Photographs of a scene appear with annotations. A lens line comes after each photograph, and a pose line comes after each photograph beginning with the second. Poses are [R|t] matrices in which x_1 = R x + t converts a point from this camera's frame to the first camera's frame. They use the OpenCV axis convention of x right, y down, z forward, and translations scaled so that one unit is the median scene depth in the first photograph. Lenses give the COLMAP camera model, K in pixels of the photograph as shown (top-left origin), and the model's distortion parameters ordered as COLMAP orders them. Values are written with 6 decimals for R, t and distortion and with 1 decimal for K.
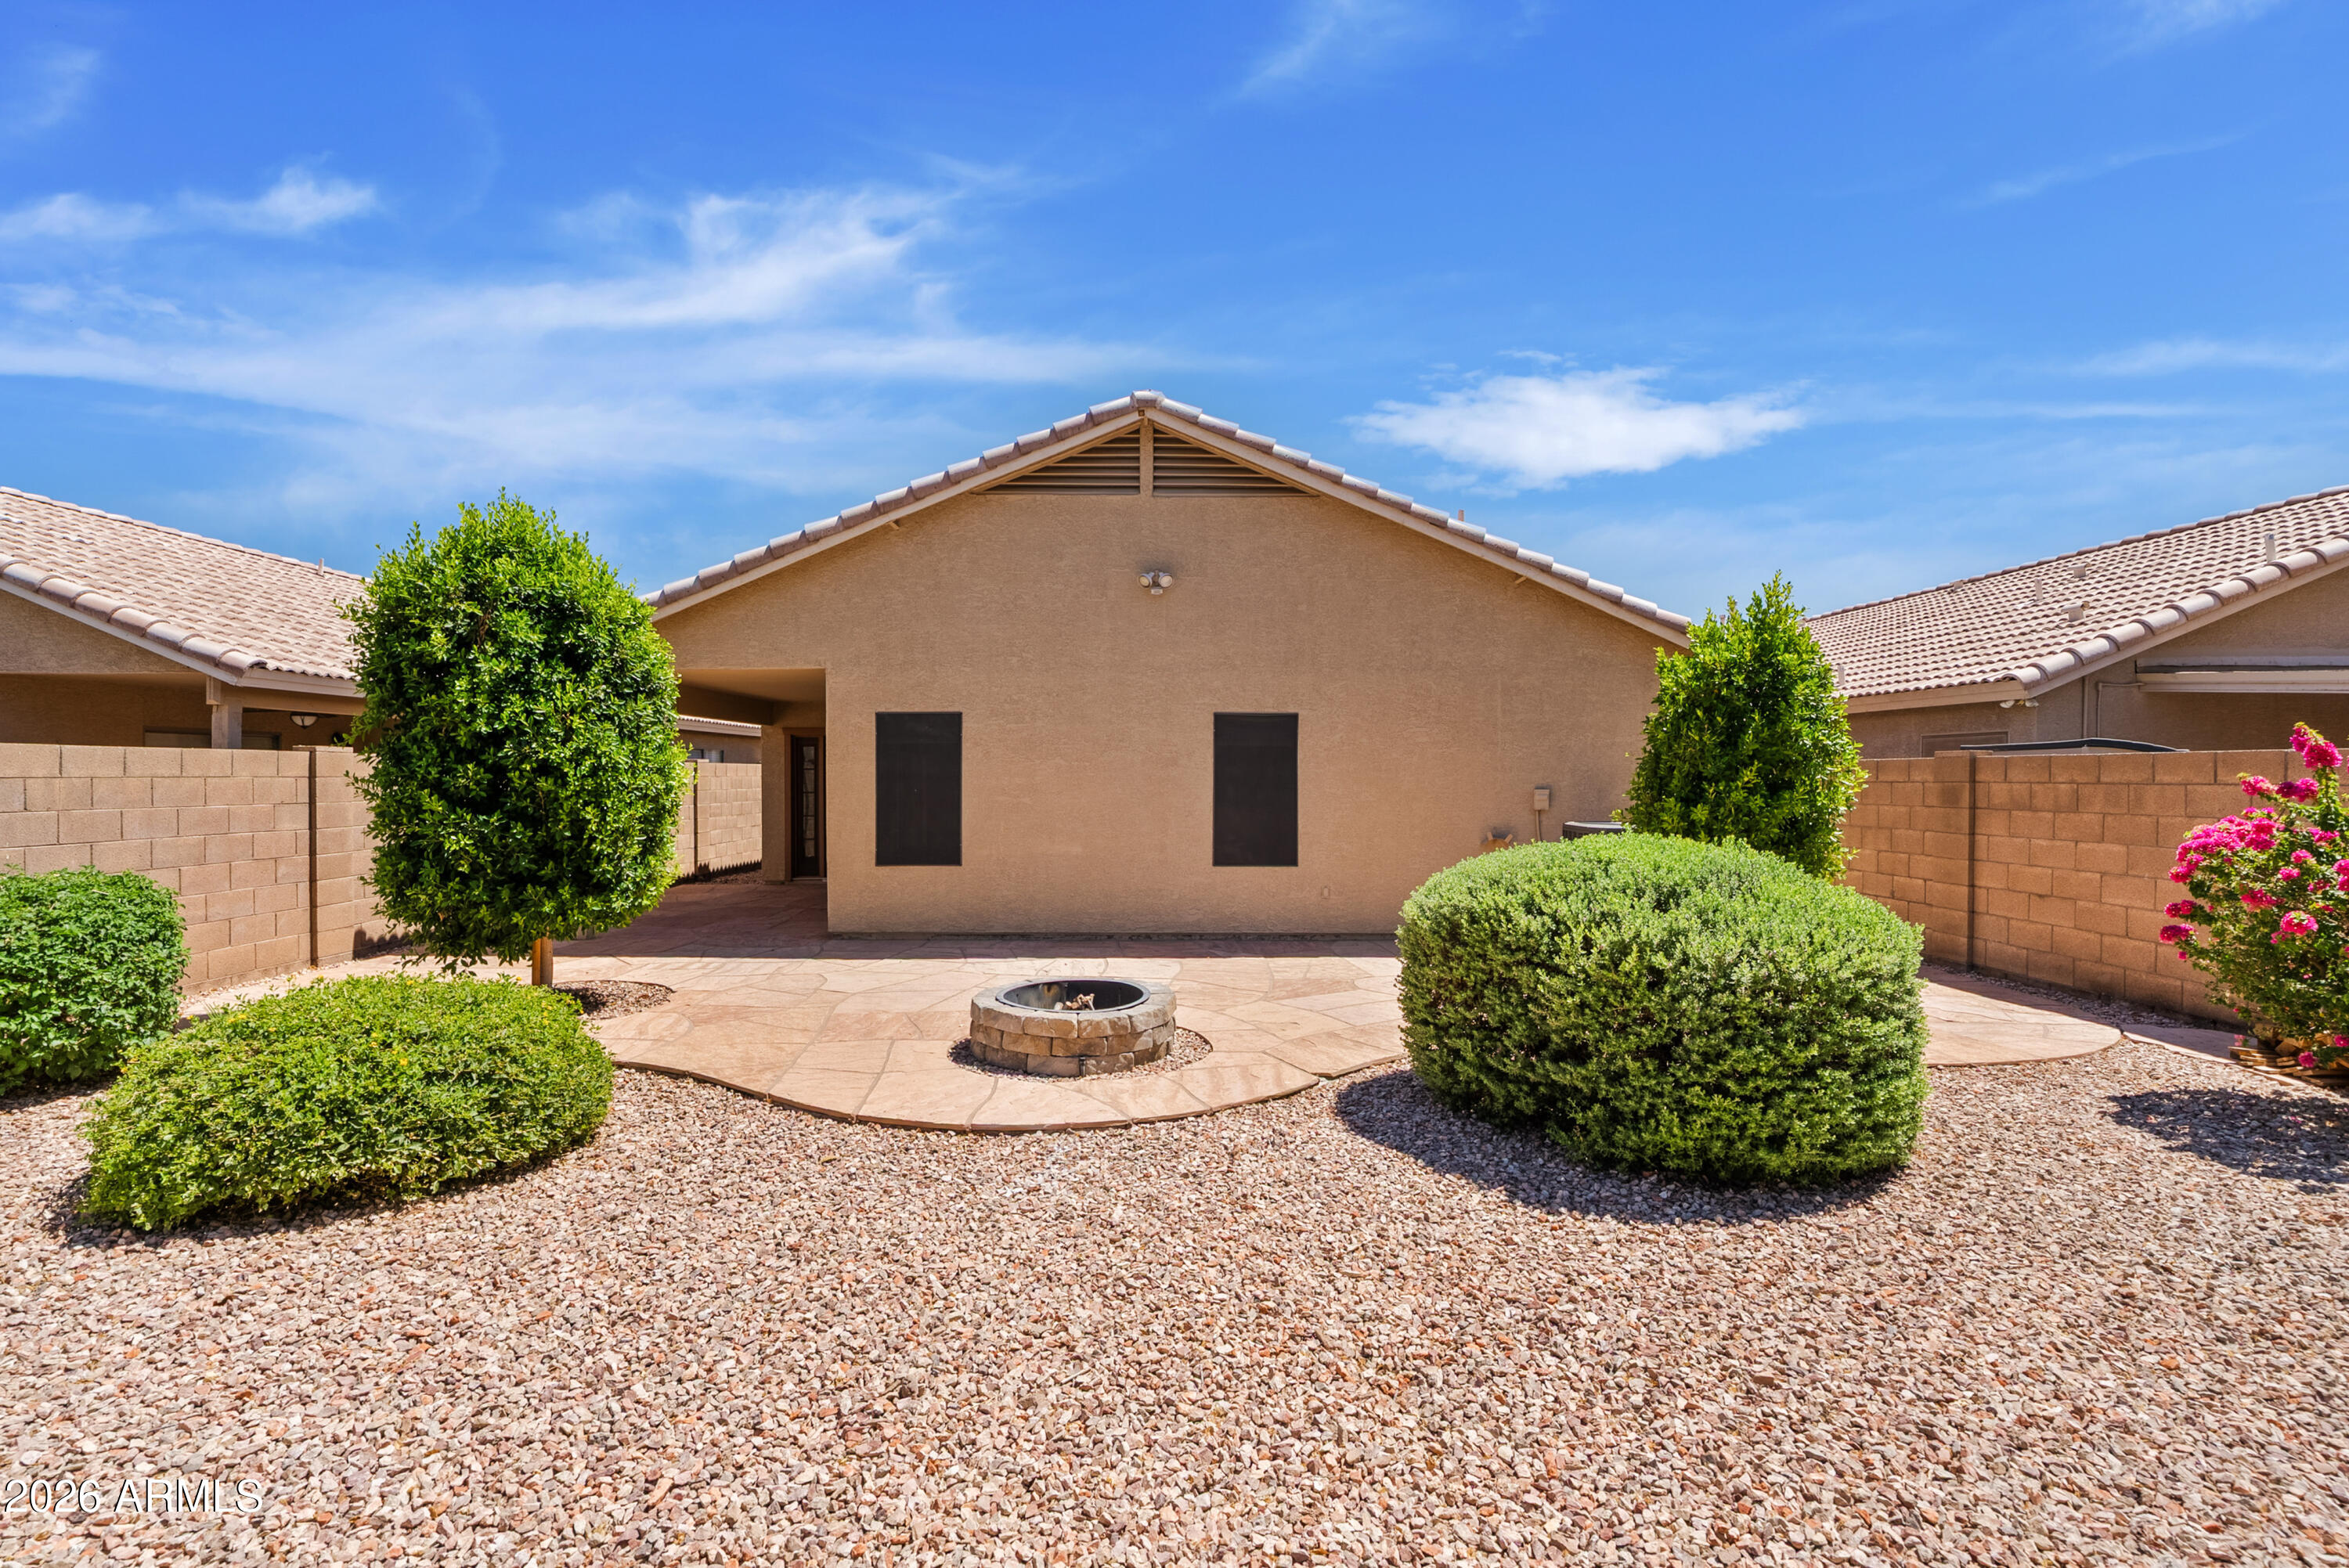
lens RADIAL K [[1071.2, 0, 1180.6], [0, 1071.2, 782.1], [0, 0, 1]] dist [-0.005326, 0.000912]
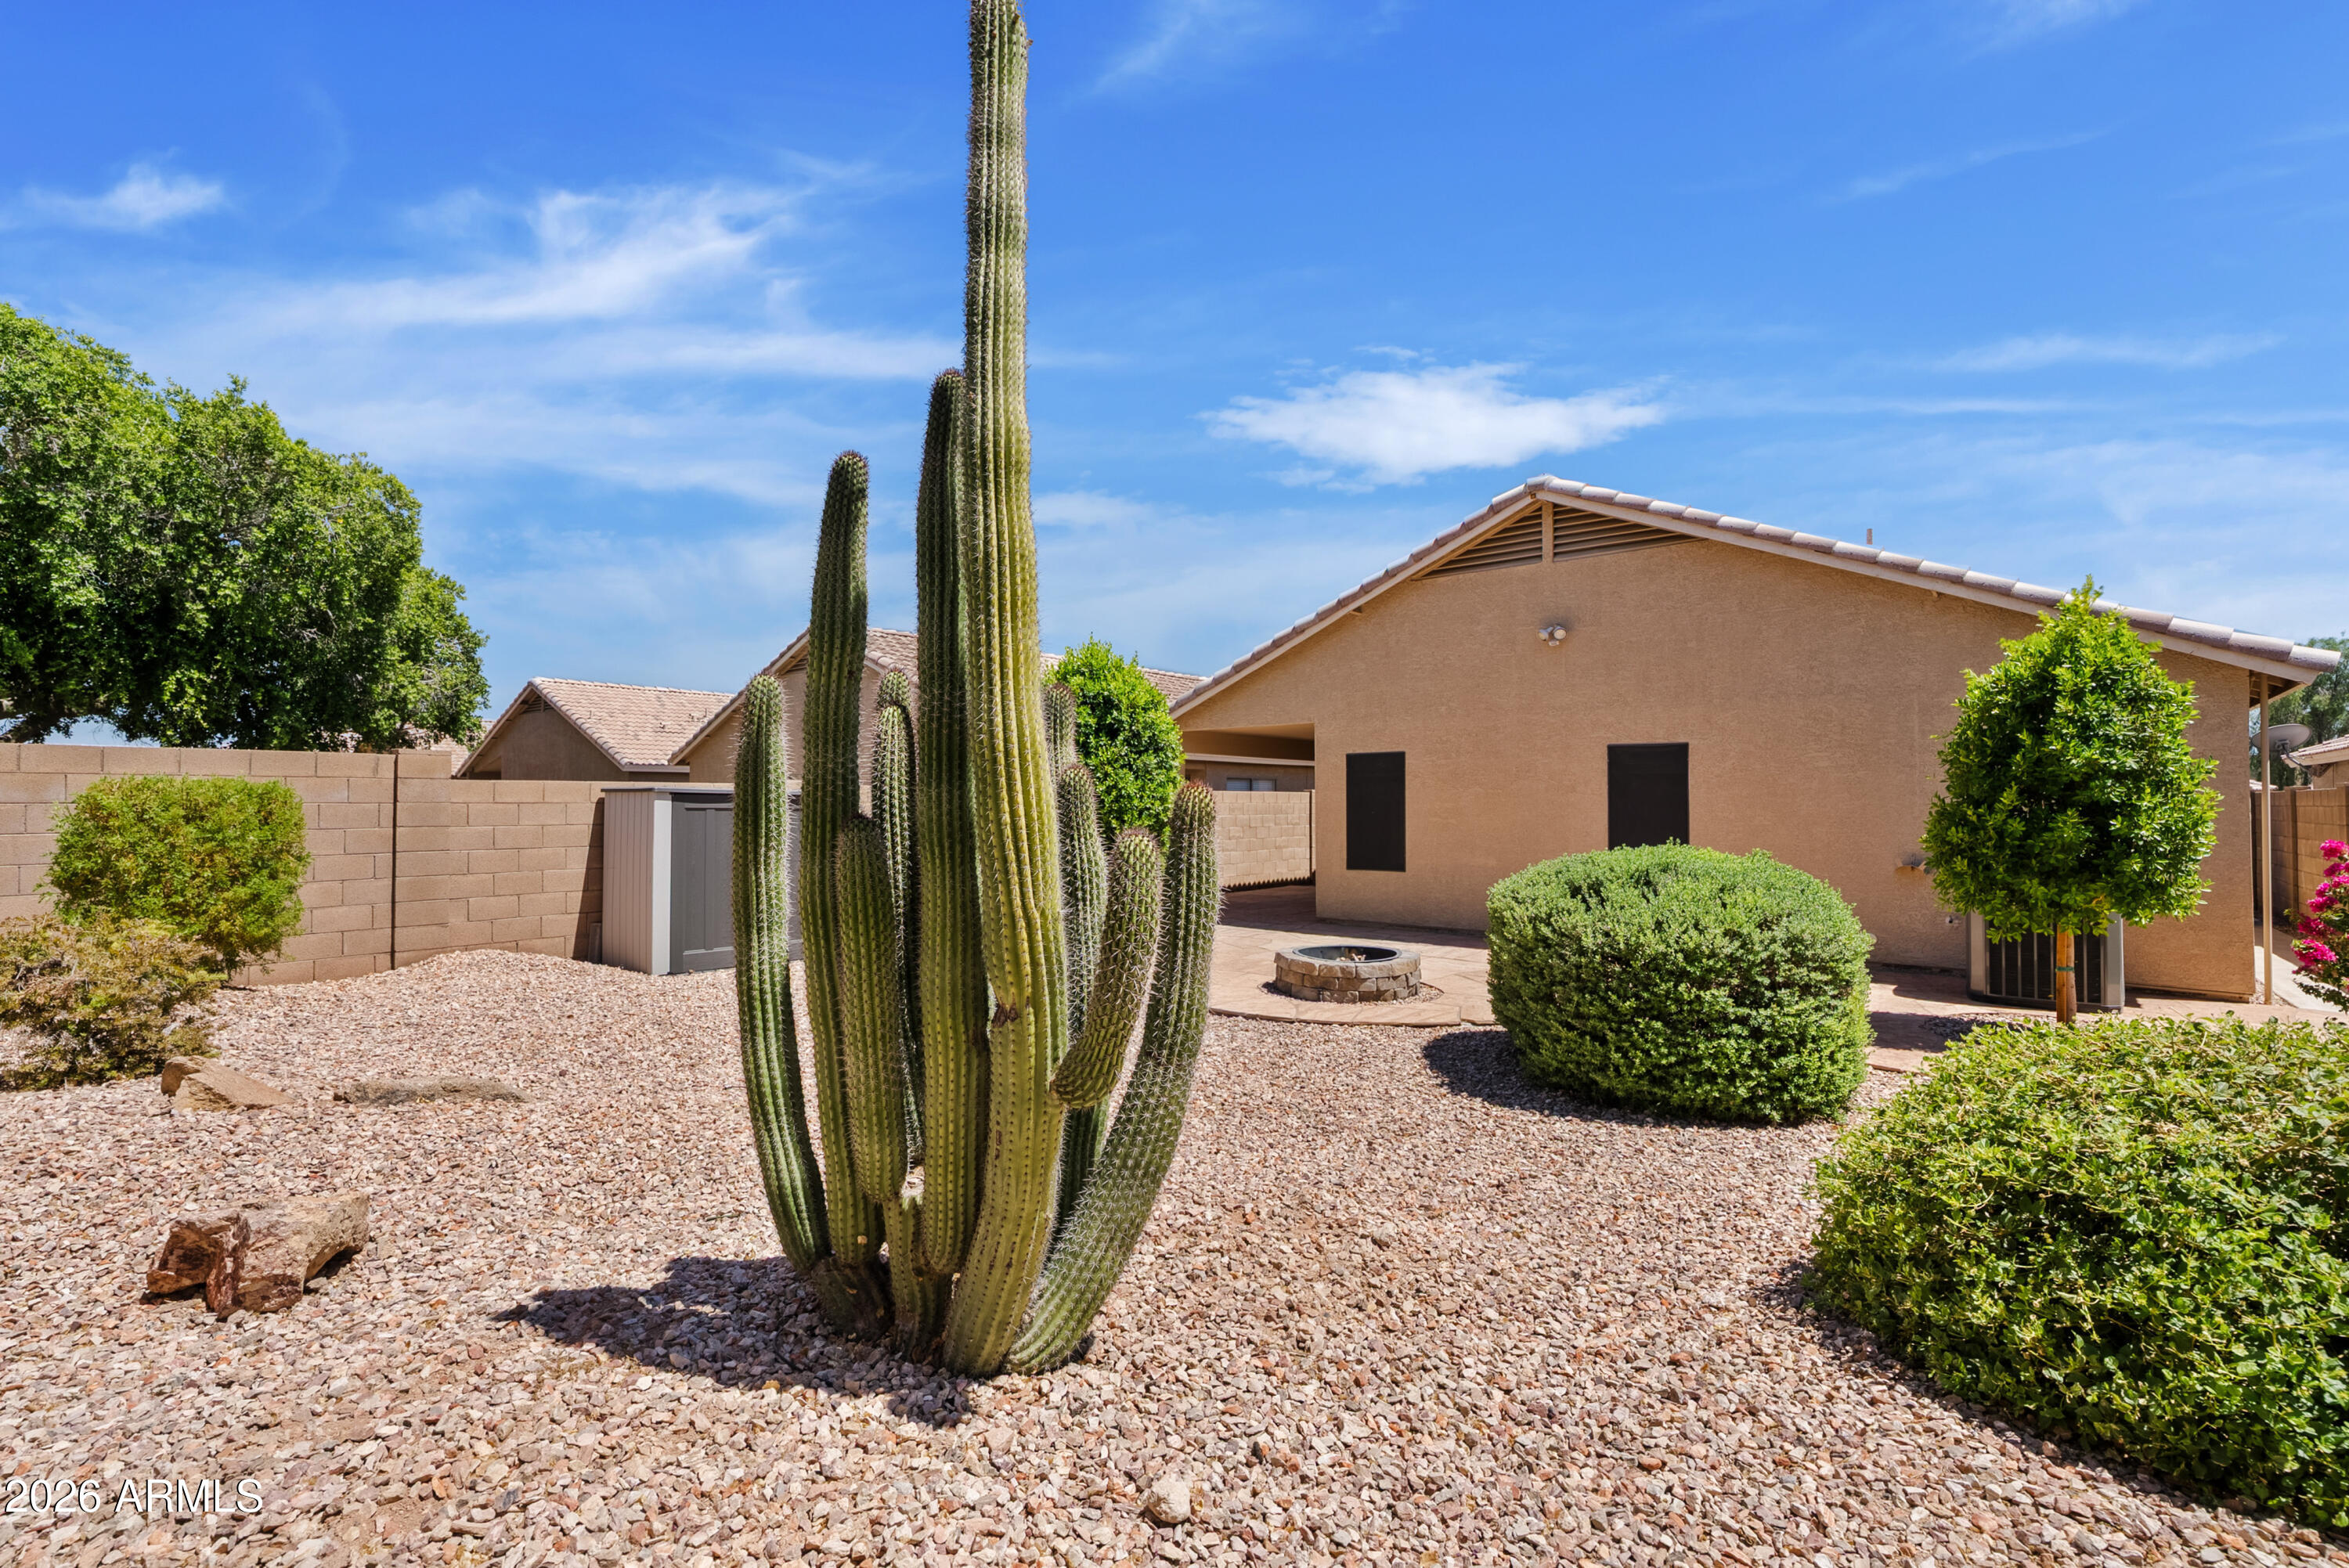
lens RADIAL K [[1077.6, 0, 1174.5], [0, 1077.6, 784.0], [0, 0, 1]] dist [0.000724, 0.000391]
pose [[0.763922, -0.012847, -0.645180, 0.426992], [-0.003493, 0.999705, -0.024042, 0.005394], [0.645299, 0.020620, 0.763652, -0.165128]]
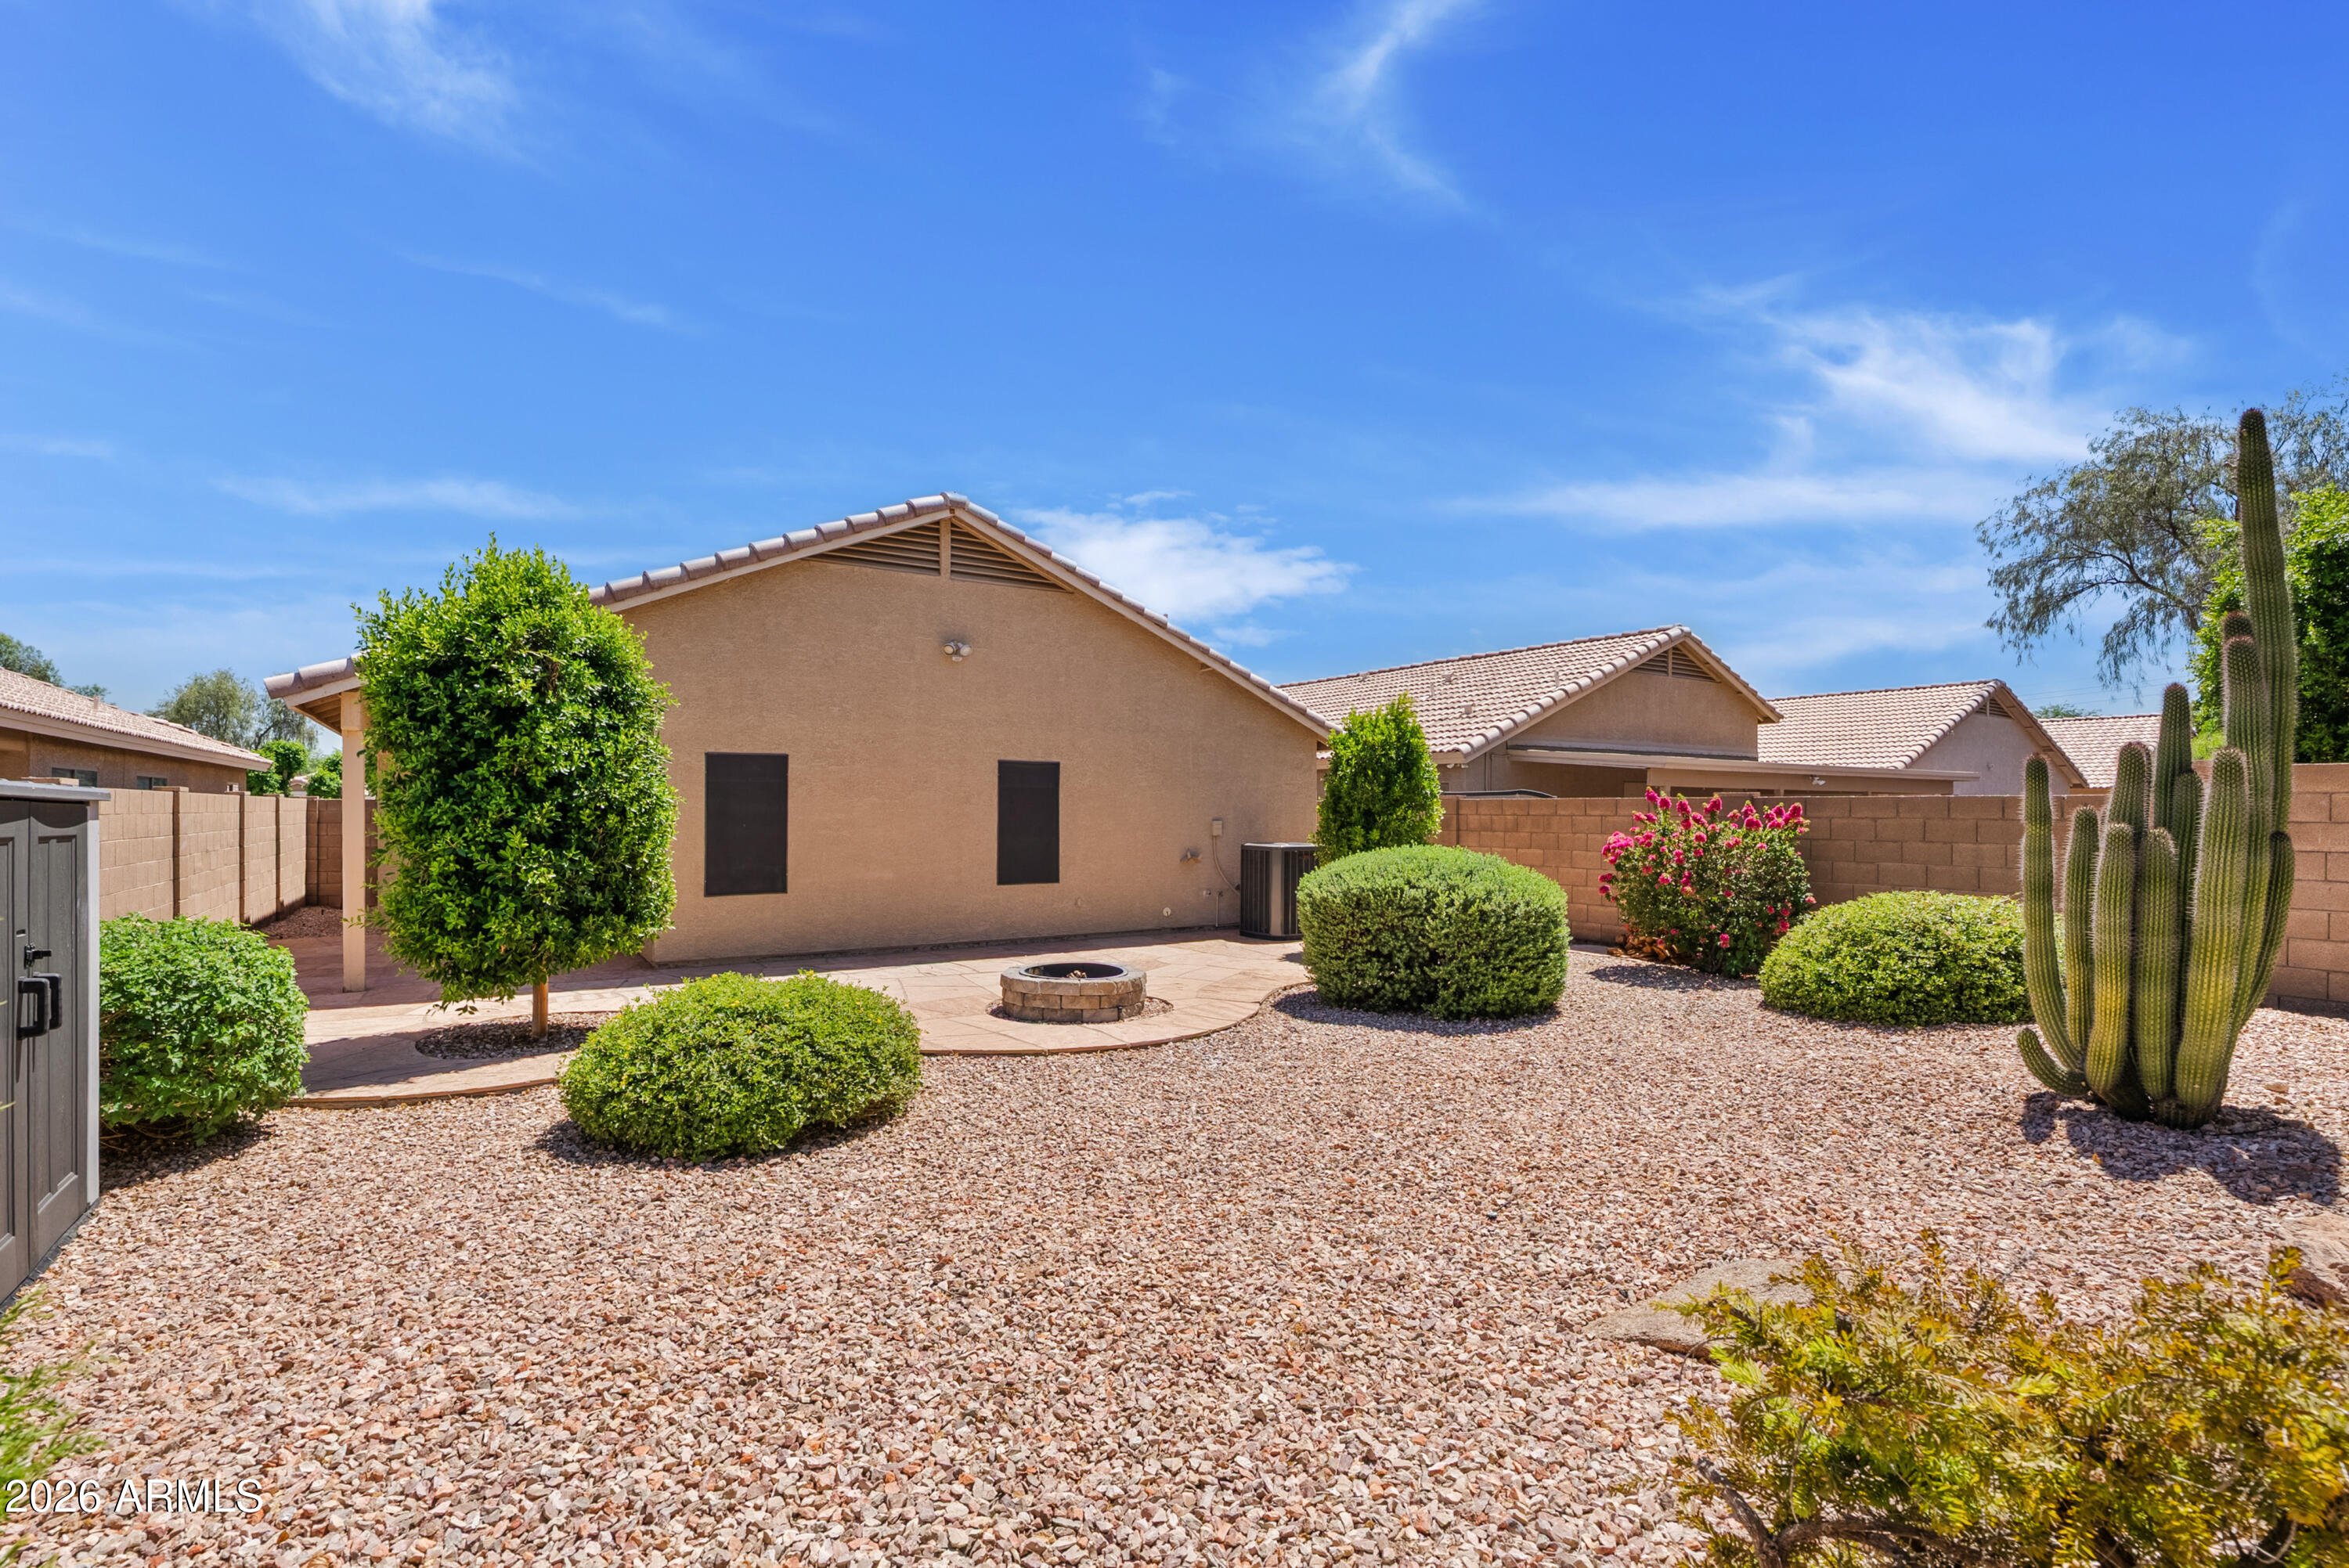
lens RADIAL K [[1081.9, 0, 1176.3], [0, 1081.9, 810.2], [0, 0, 1]] dist [0.001257, 0.000764]
pose [[0.843832, -0.001242, 0.536606, -0.478329], [0.003373, 0.999990, -0.002989, -0.002973], [-0.536597, 0.004332, 0.843827, -0.164103]]
